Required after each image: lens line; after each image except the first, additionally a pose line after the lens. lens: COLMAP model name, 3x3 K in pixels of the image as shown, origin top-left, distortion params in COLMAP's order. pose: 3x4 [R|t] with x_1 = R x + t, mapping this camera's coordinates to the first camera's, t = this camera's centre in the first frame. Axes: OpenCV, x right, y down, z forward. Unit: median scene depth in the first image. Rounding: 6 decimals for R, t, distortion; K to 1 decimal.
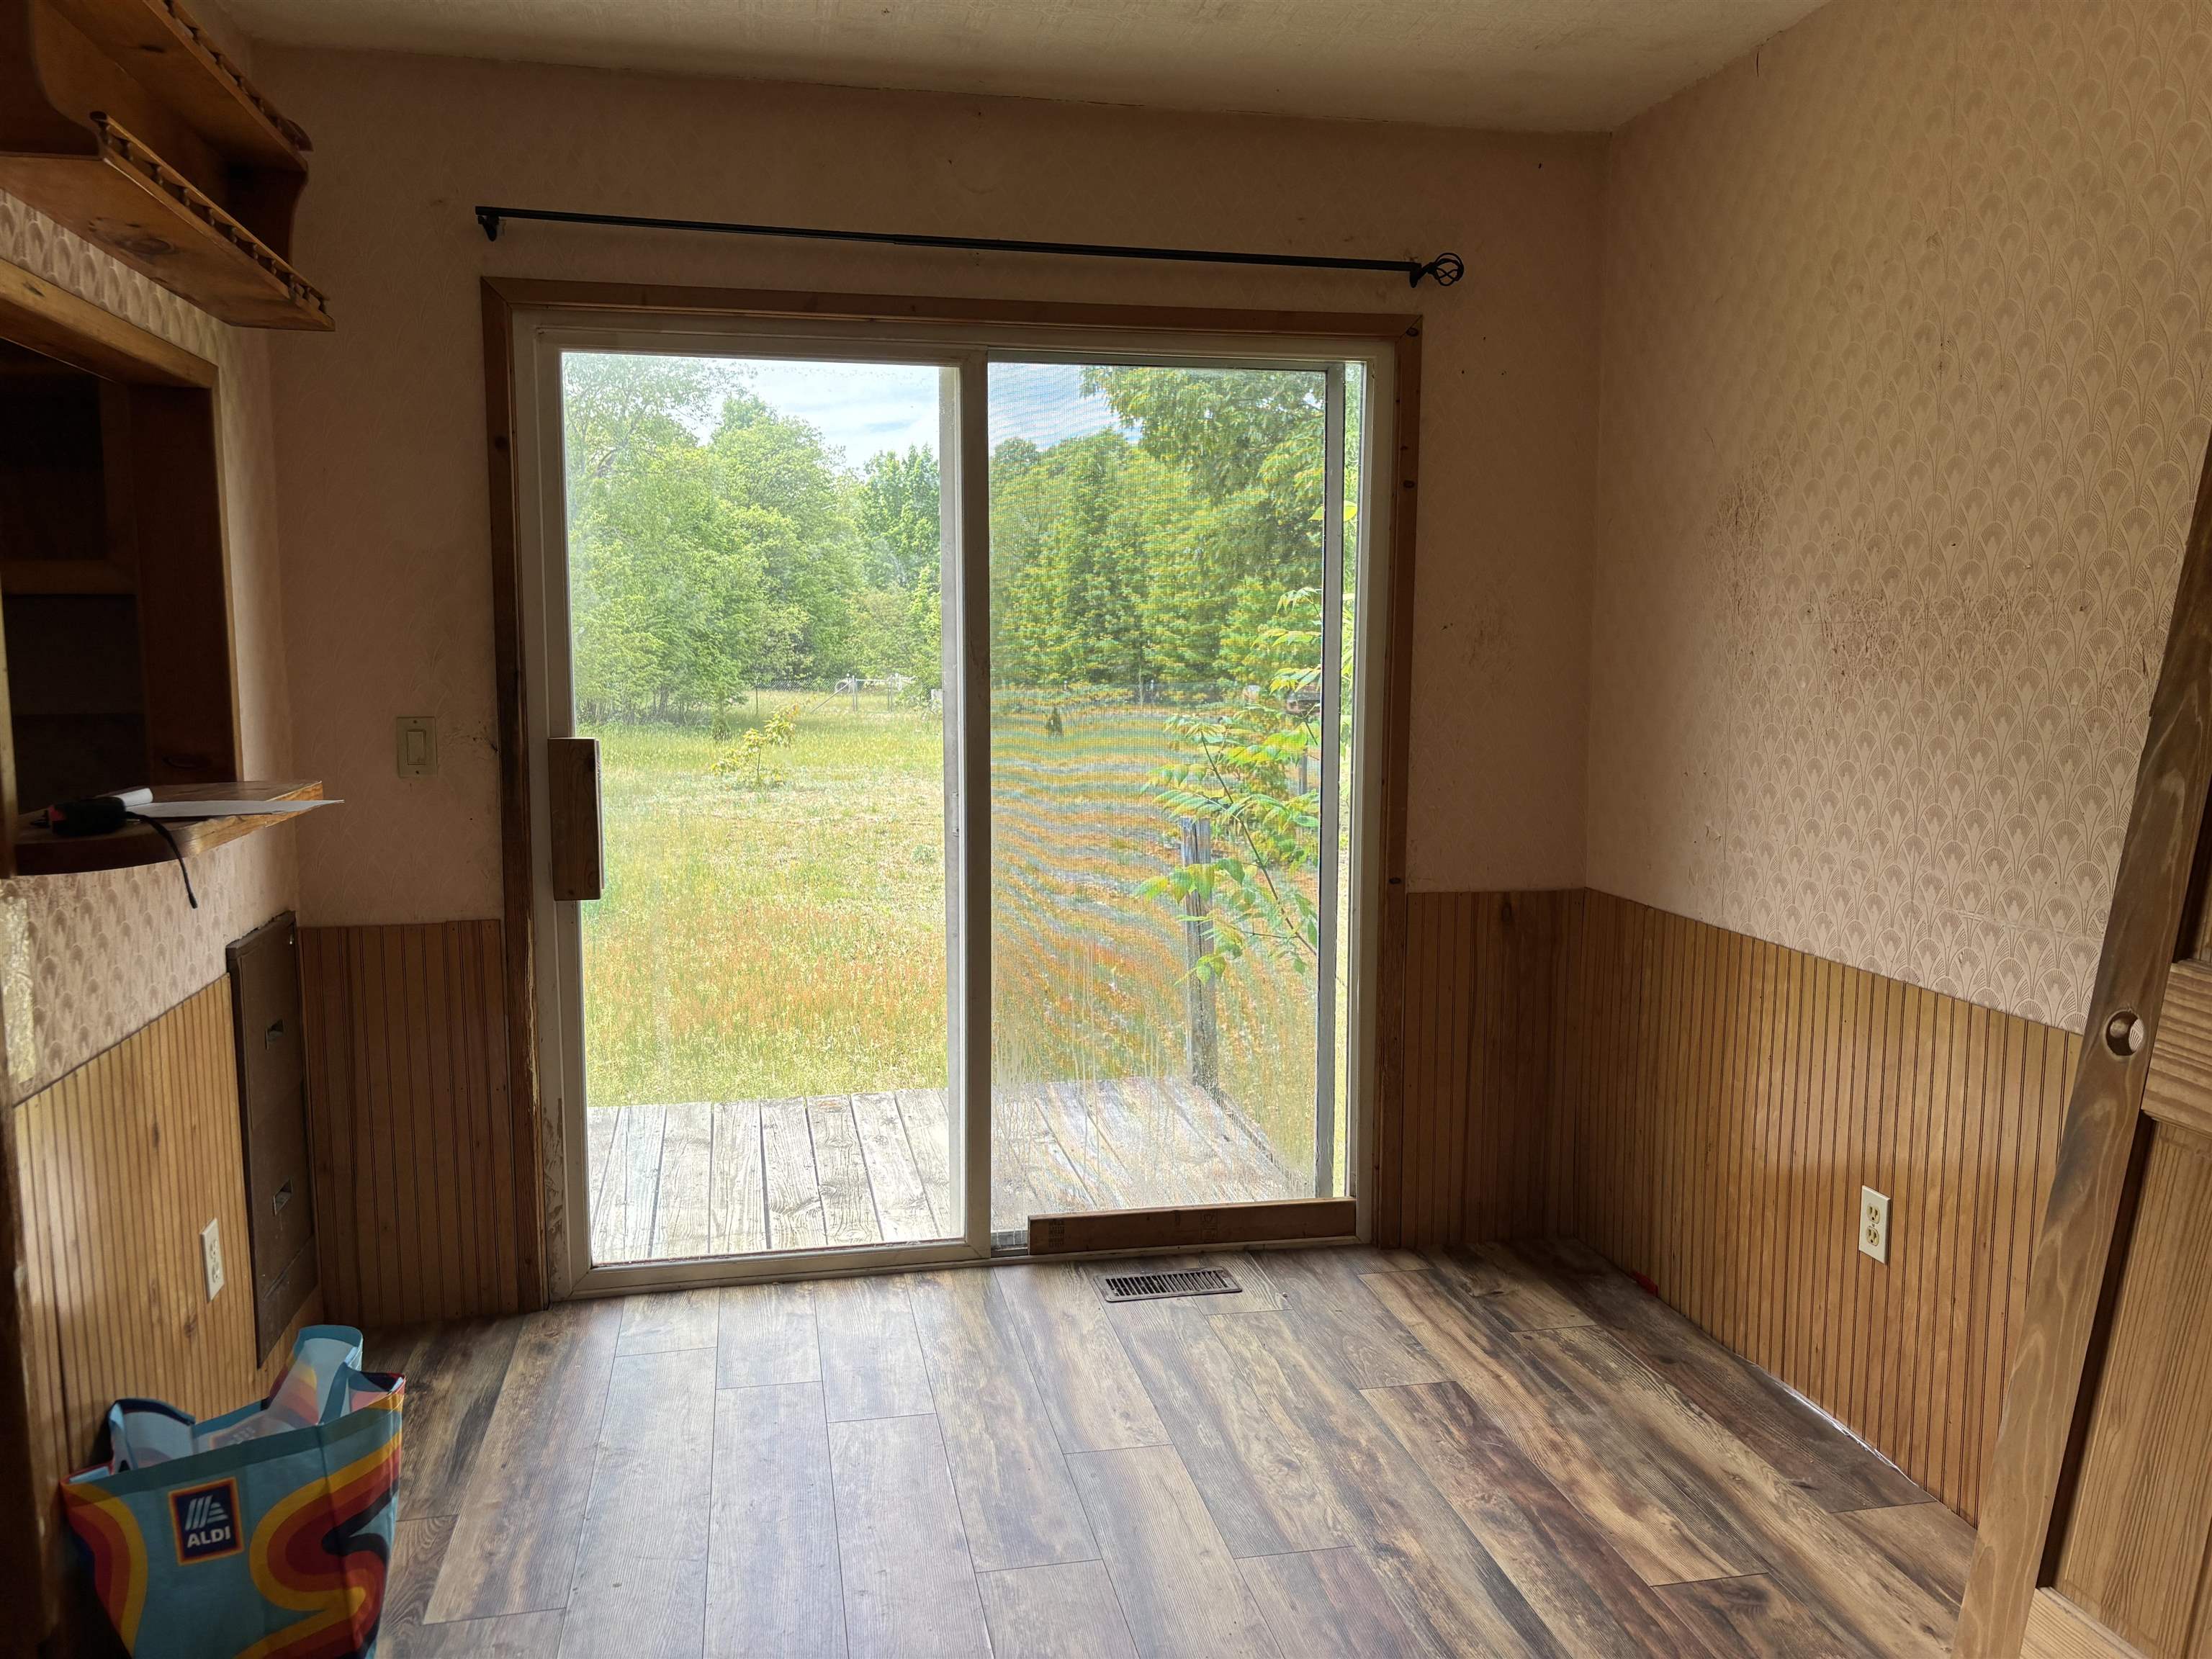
lens RADIAL K [[1674.5, 0, 1105.9], [0, 1674.5, 847.7], [0, 0, 1]] dist [0.041248, -0.052123]
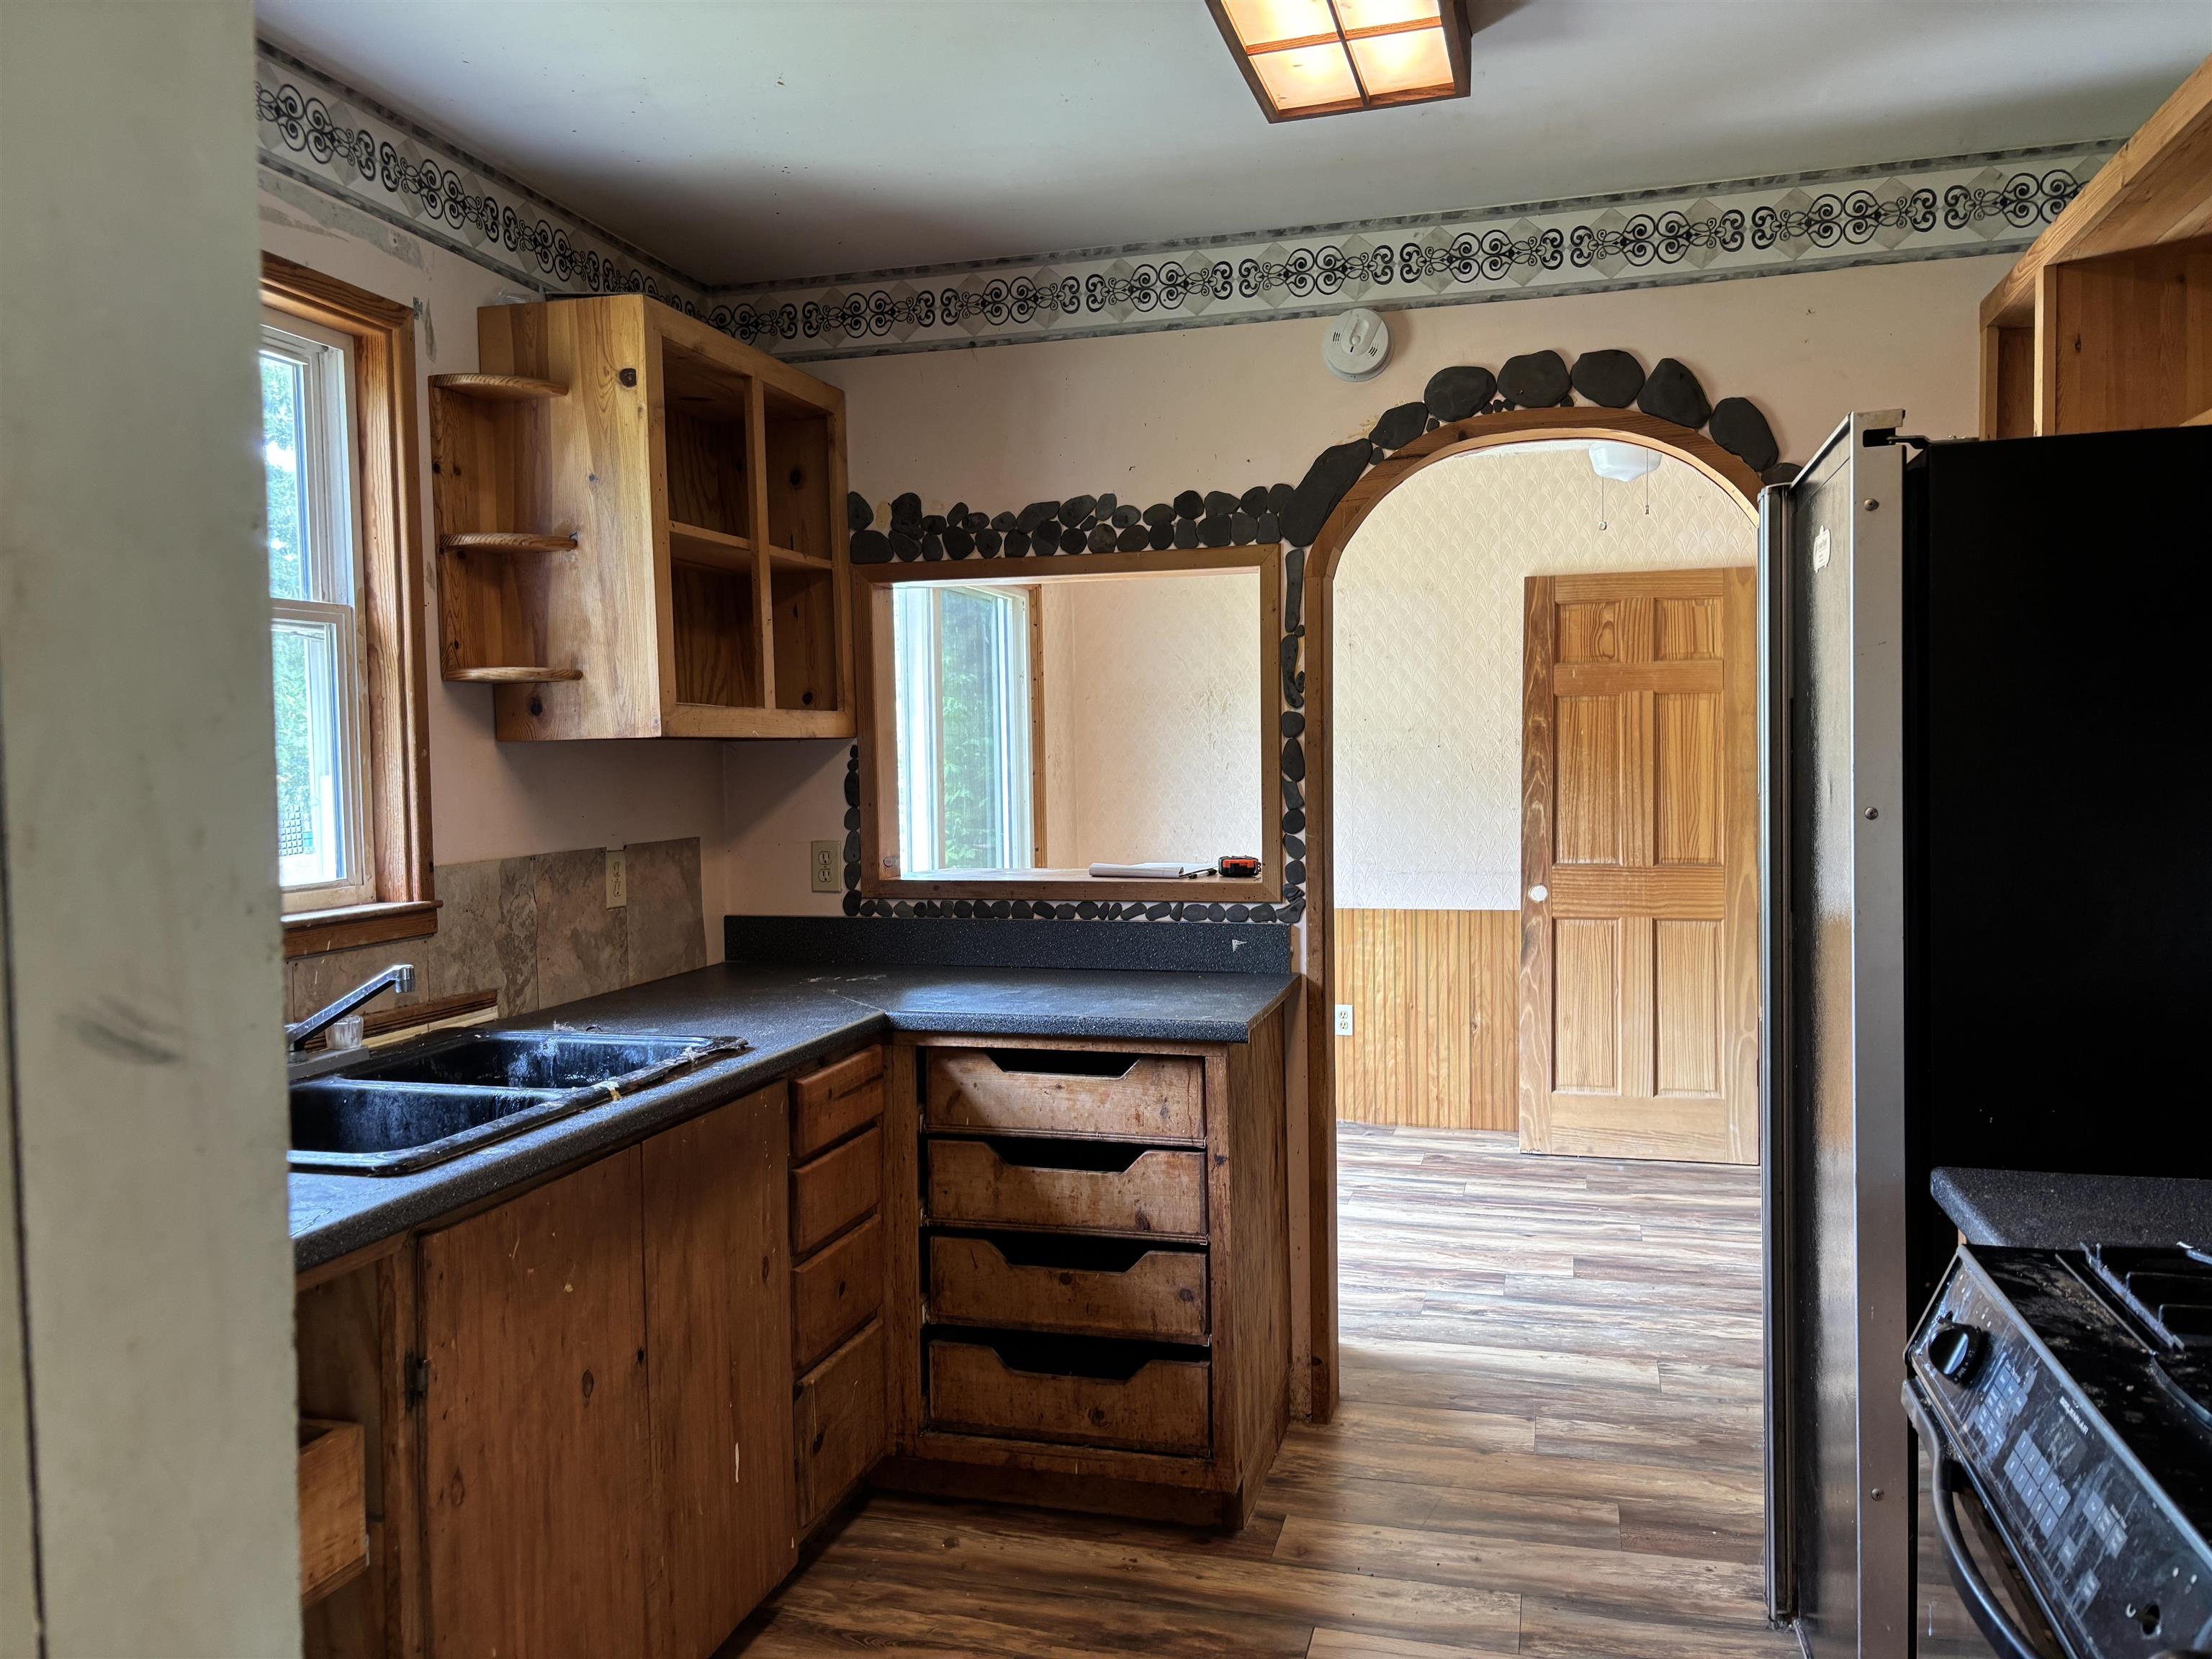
lens RADIAL K [[1674.5, 0, 1099.6], [0, 1674.5, 849.6], [0, 0, 1]] dist [0.041248, -0.052123]
pose [[0.465718, -0.061397, 0.882801, -1.428940], [0.123660, 0.992317, 0.003777, -0.041981], [-0.876251, 0.107408, 0.469732, 0.191264]]
